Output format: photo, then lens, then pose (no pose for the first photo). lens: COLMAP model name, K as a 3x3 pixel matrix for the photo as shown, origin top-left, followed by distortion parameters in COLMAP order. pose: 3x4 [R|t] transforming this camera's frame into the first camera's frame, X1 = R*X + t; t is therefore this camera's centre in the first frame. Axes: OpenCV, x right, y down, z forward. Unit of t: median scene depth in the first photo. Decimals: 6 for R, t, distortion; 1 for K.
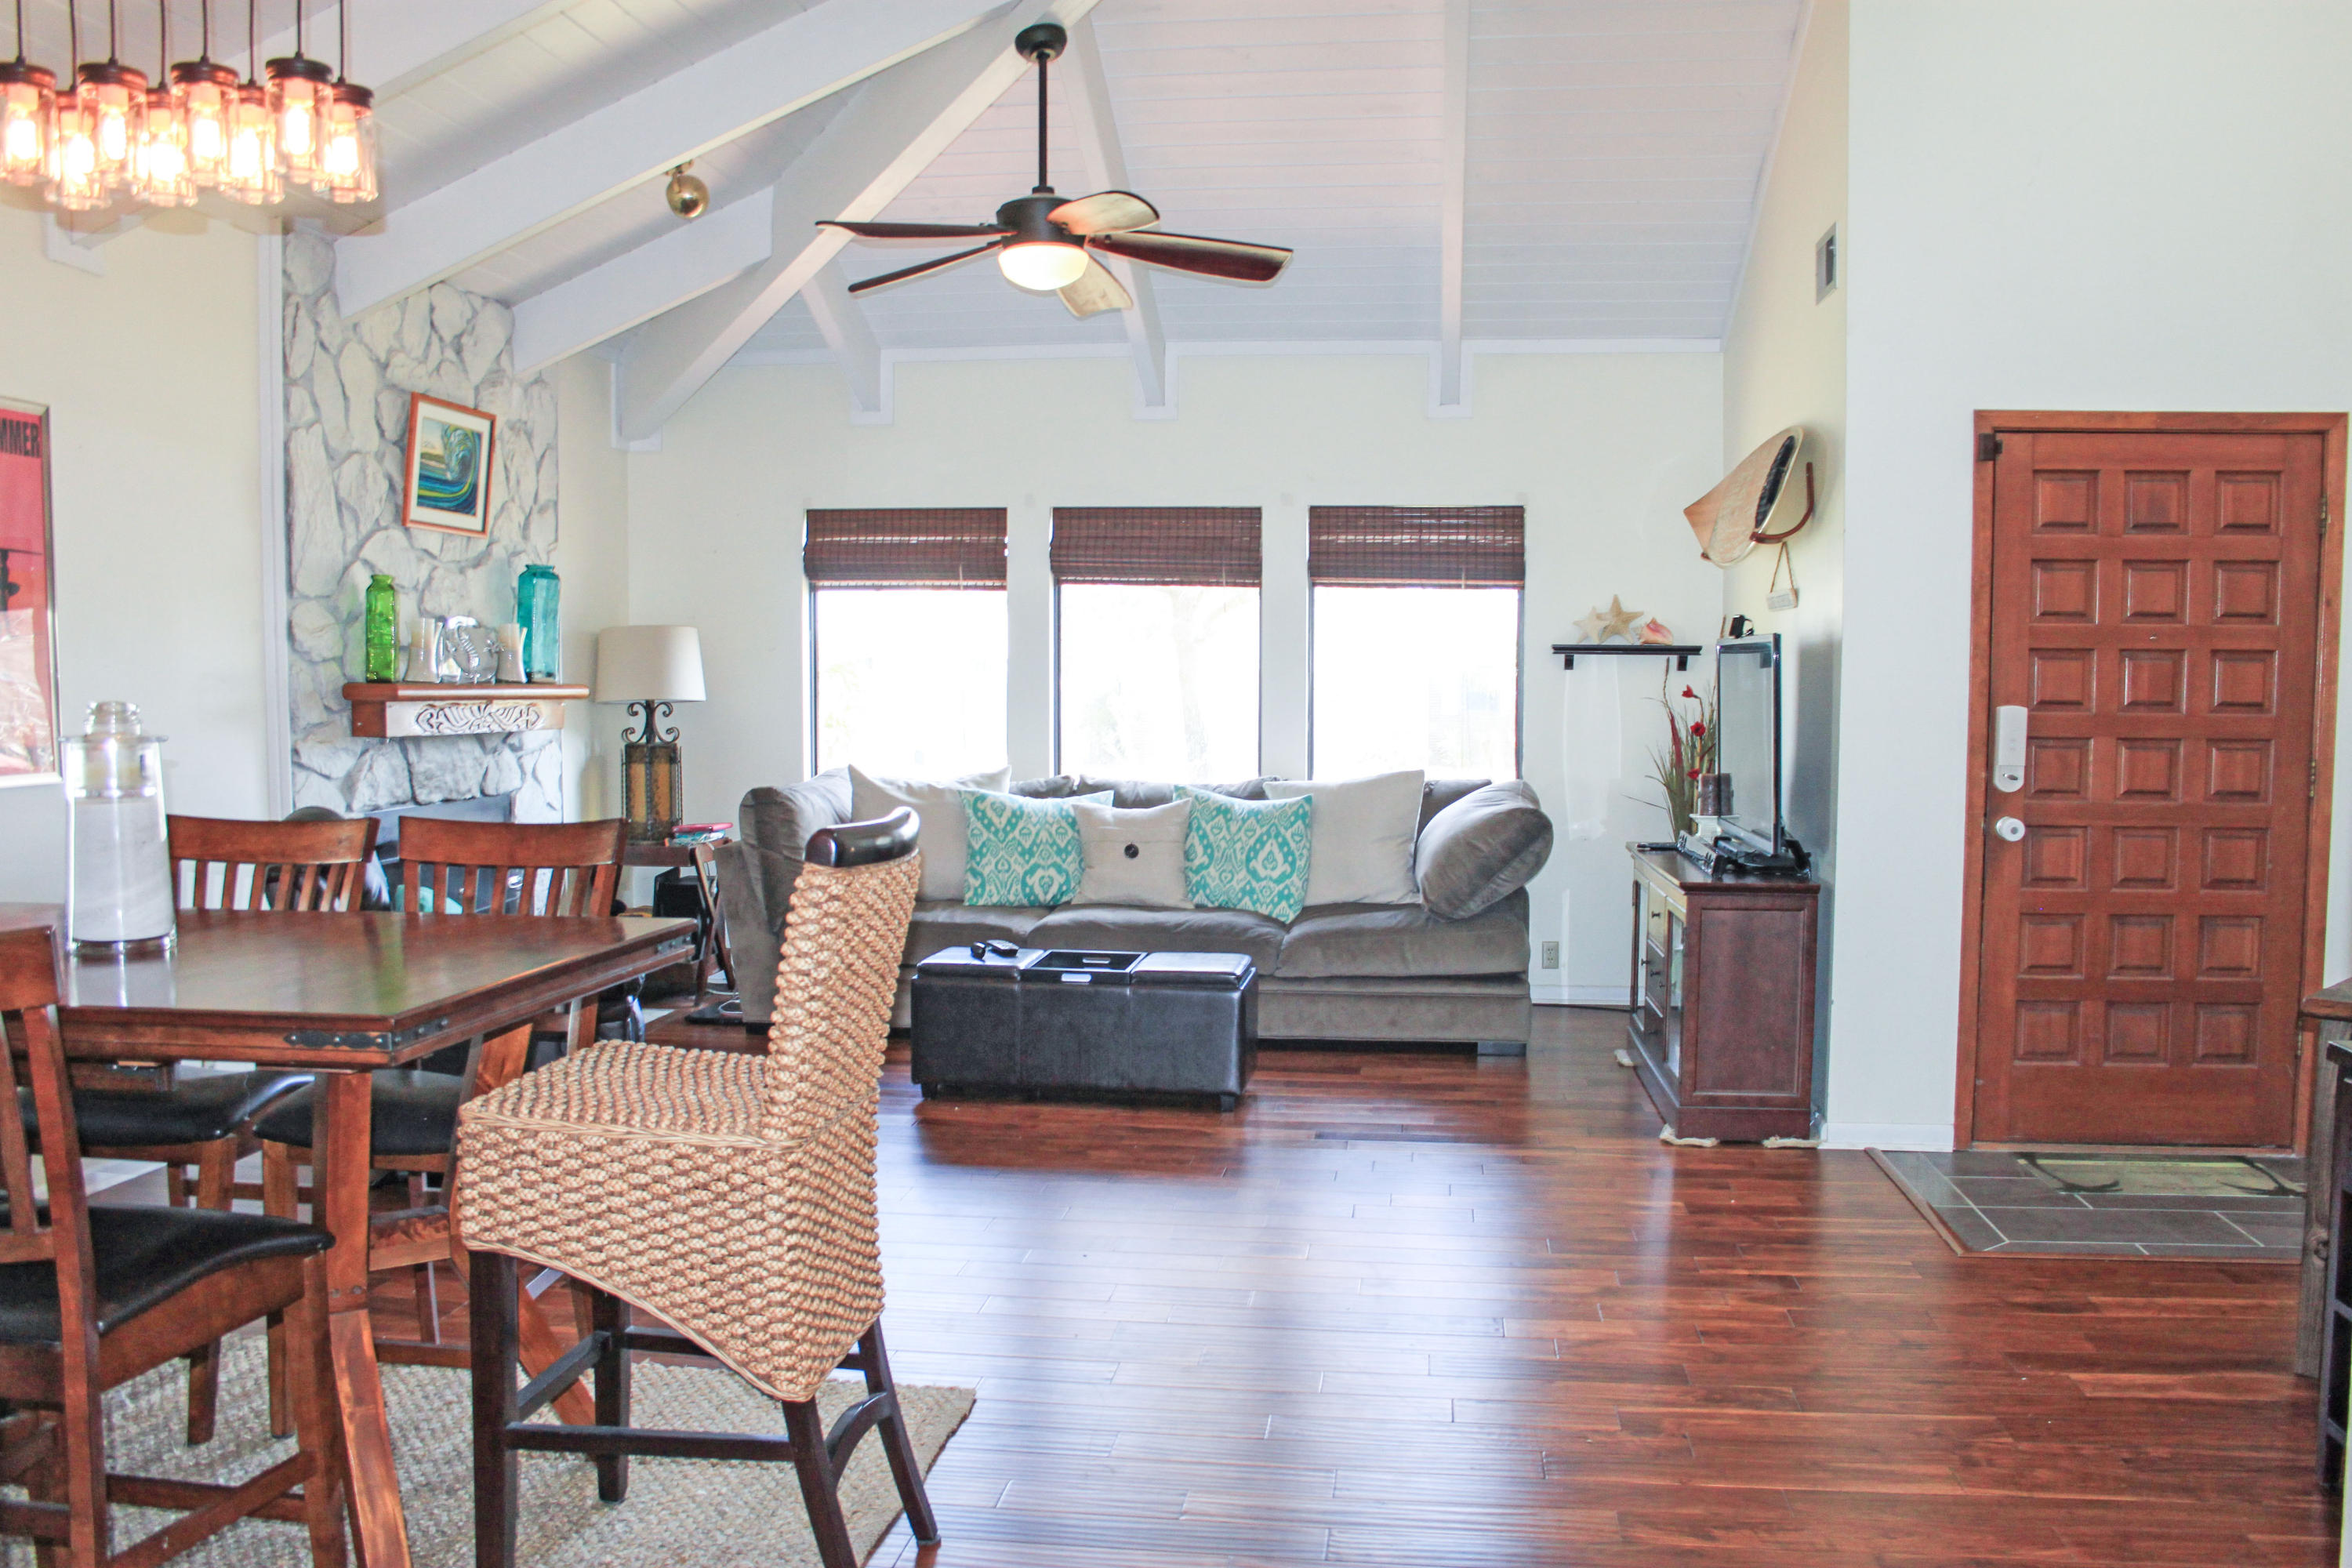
lens RADIAL K [[1968.4, 0, 1213.3], [0, 1968.4, 801.9], [0, 0, 1]] dist [-0.154261, 0.132810]
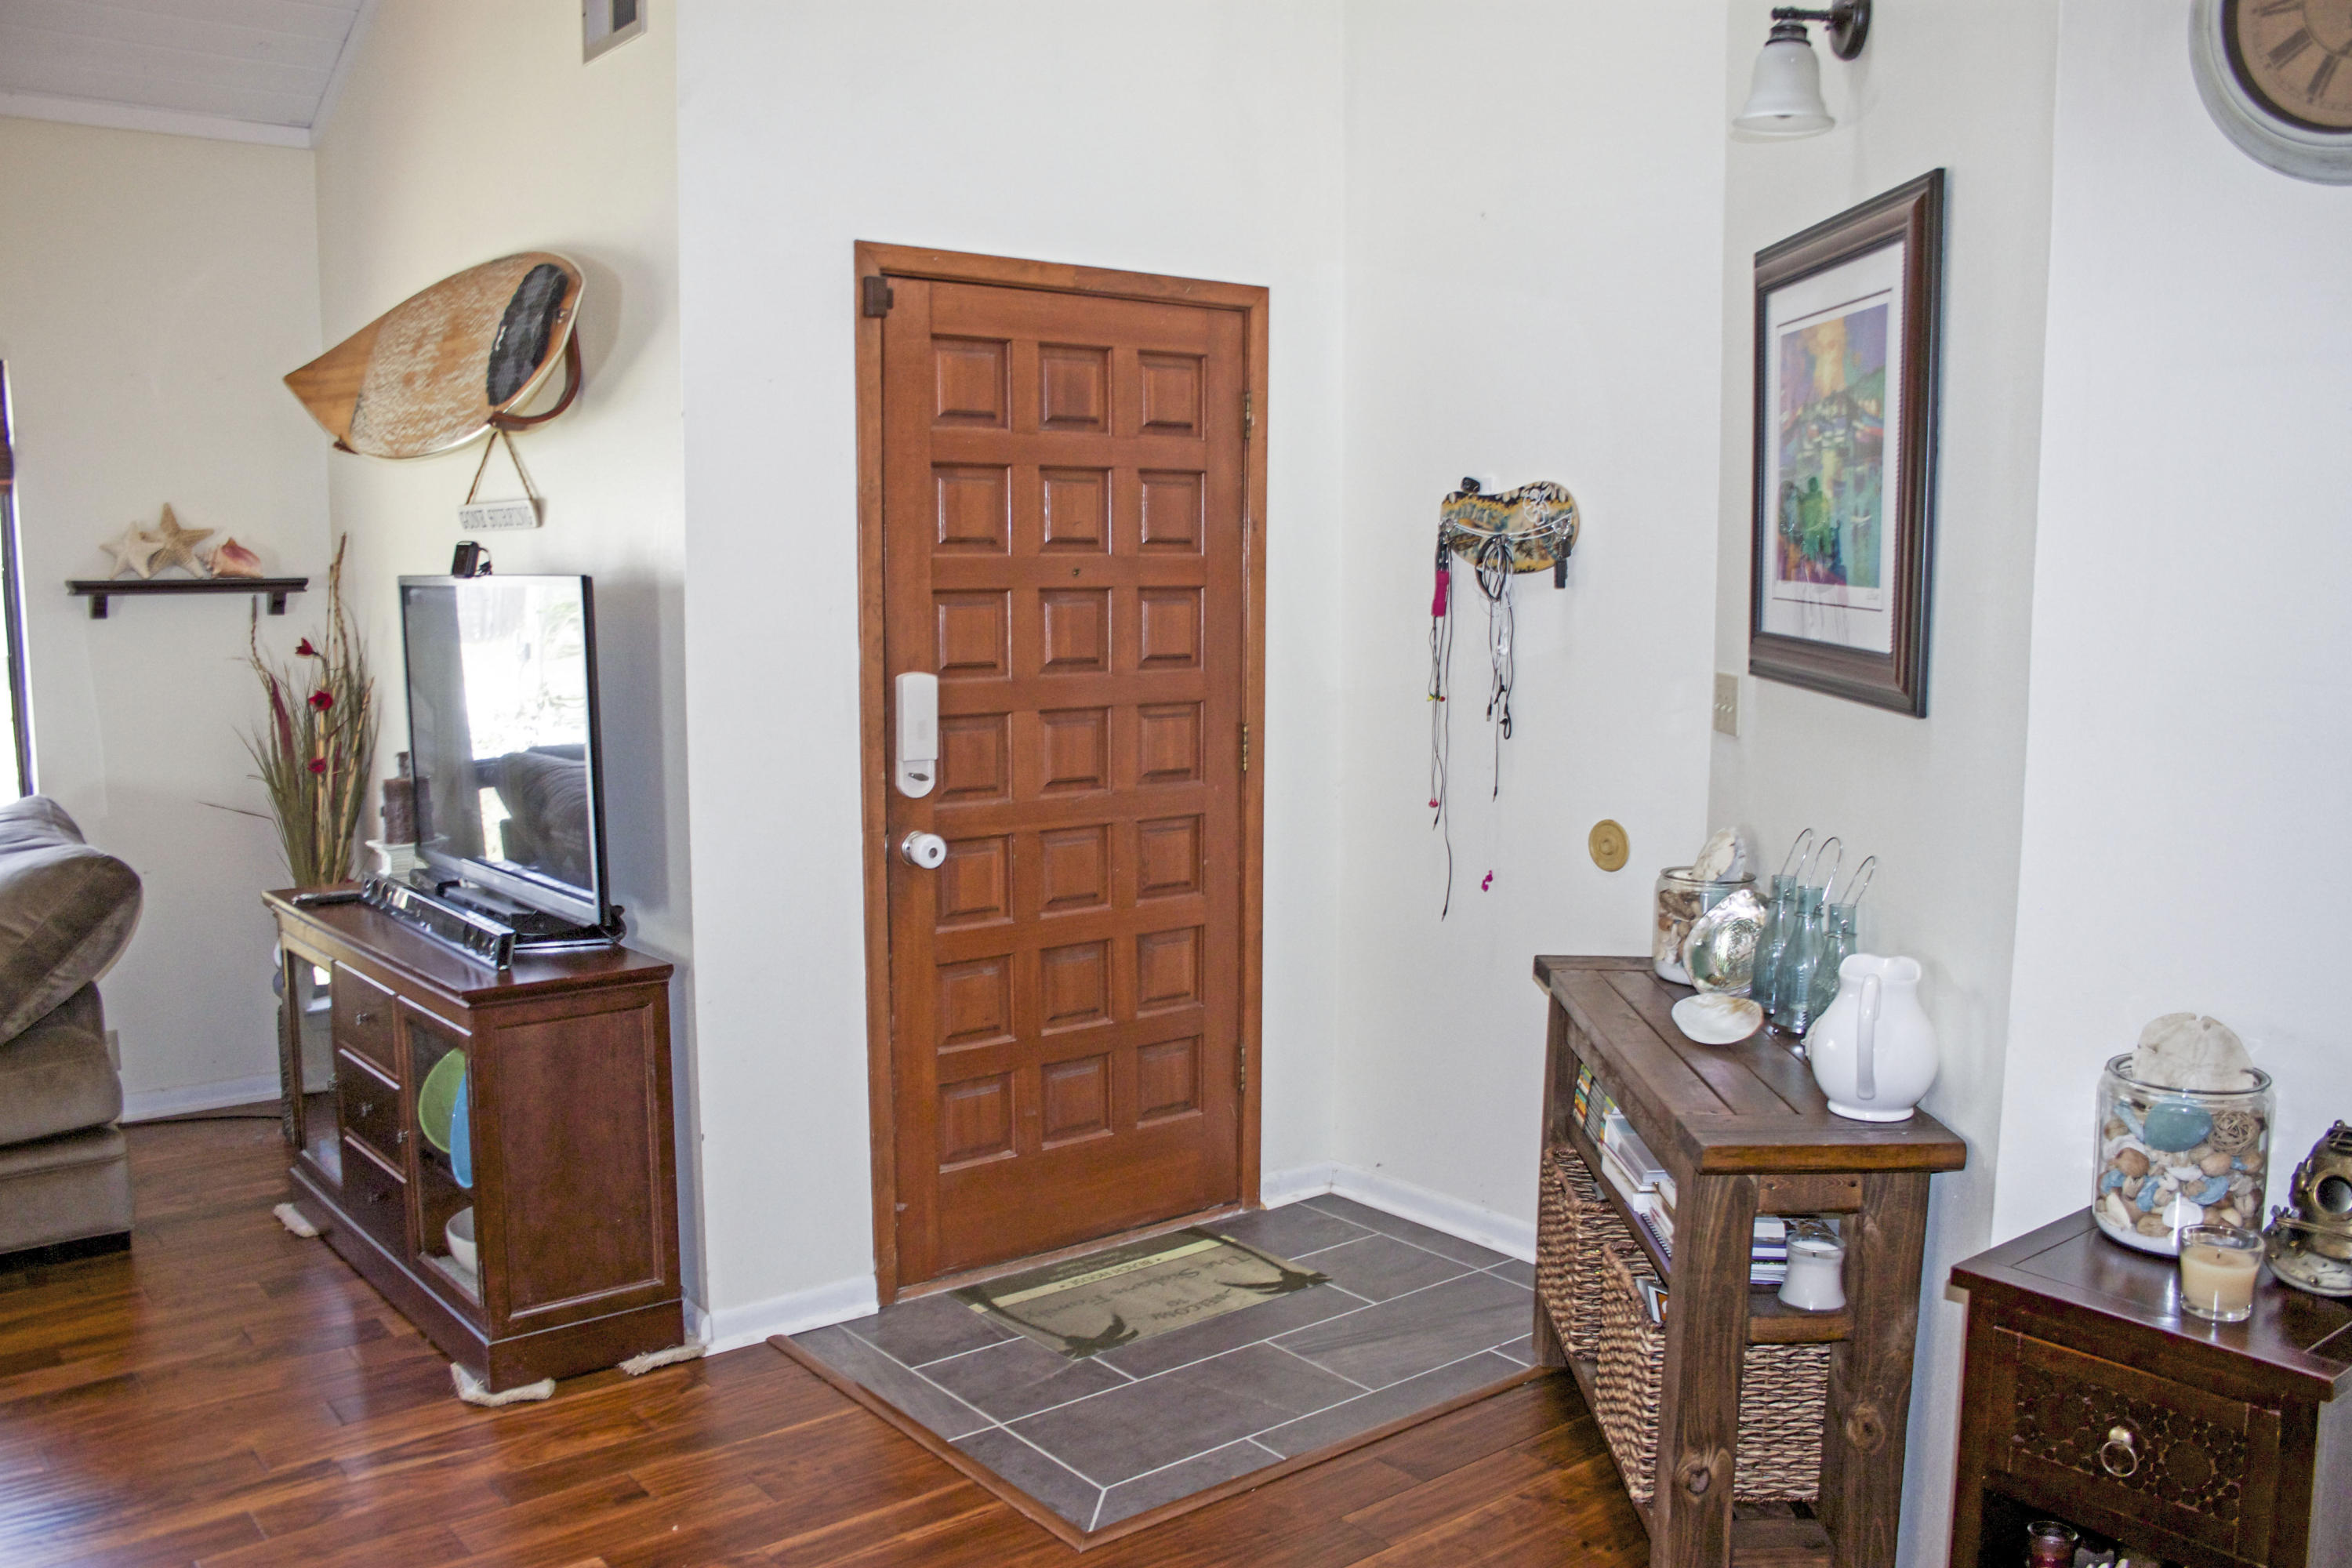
lens RADIAL K [[1968.4, 0, 1213.3], [0, 1968.4, 801.9], [0, 0, 1]] dist [-0.154261, 0.132810]
pose [[0.700182, -0.089639, 0.708315, -0.014894], [0.050385, 0.995817, 0.076217, -0.048898], [-0.712184, -0.017677, 0.701770, 0.396172]]
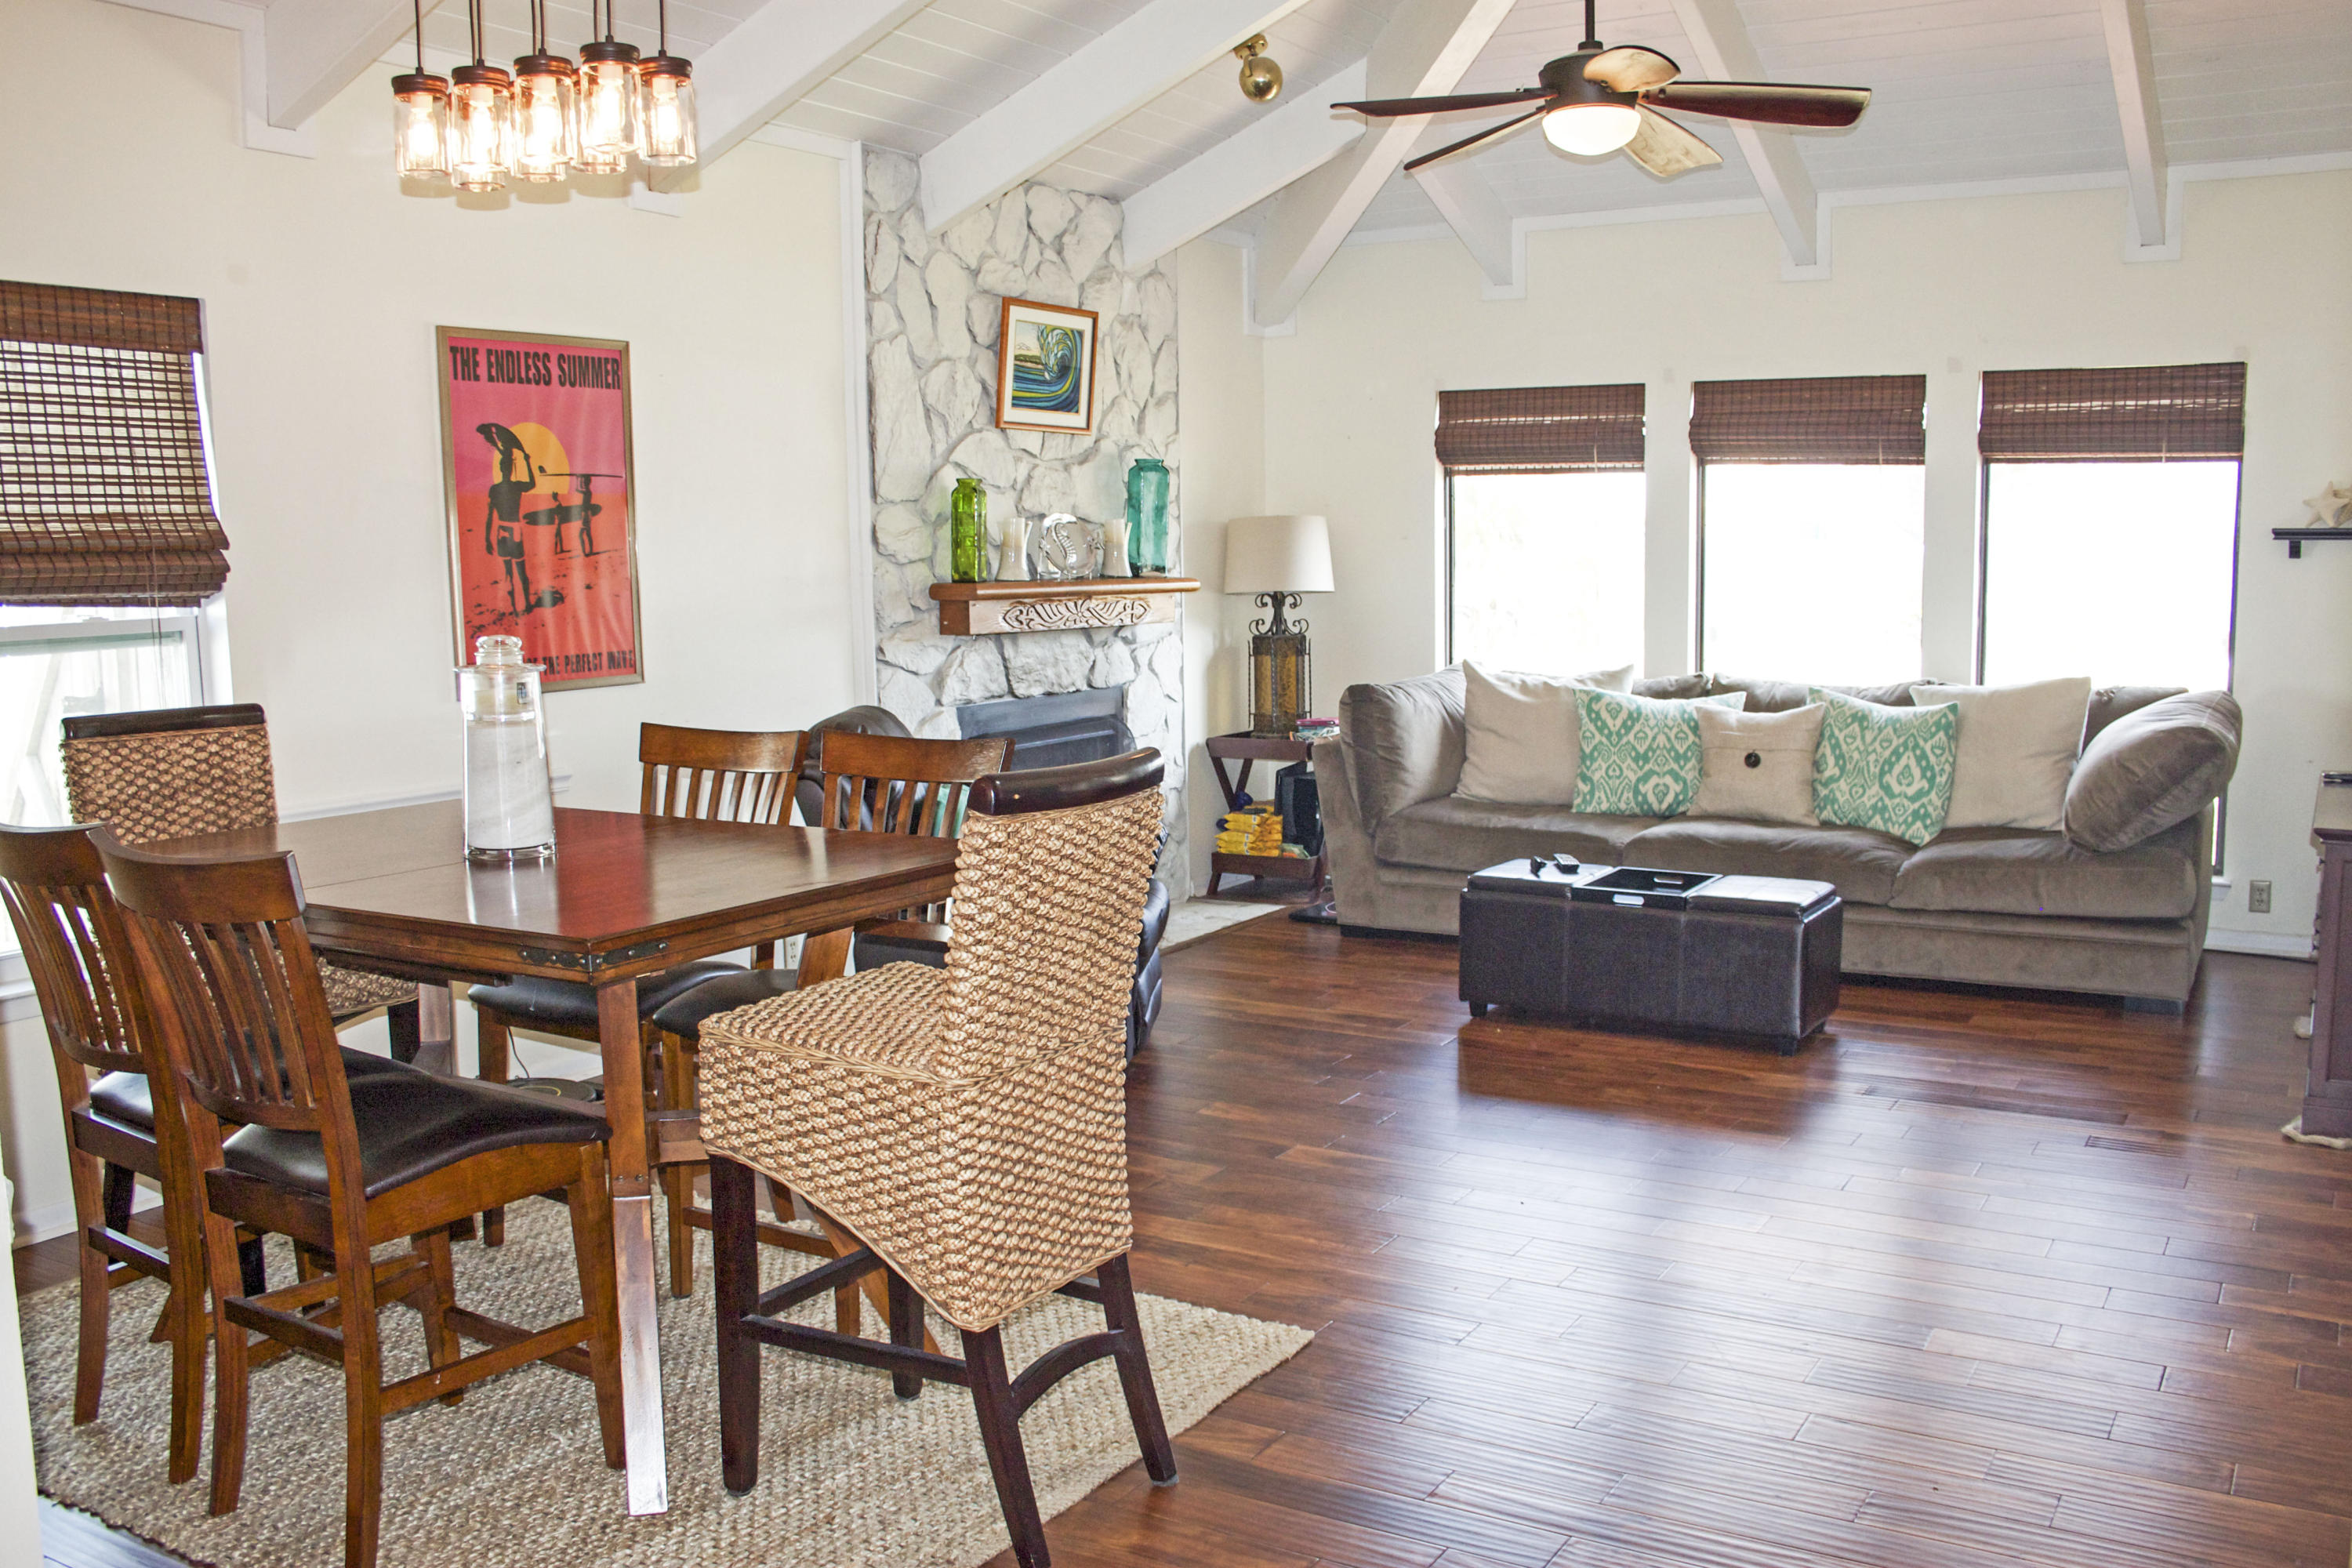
lens RADIAL K [[2073.7, 0, 1211.0], [0, 2073.7, 807.0], [0, 0, 1]] dist [-0.143301, 0.124255]
pose [[0.914000, 0.038063, -0.403925, 0.148026], [-0.011592, 0.997633, 0.067781, -0.019279], [0.405549, -0.057270, 0.912278, 0.032009]]
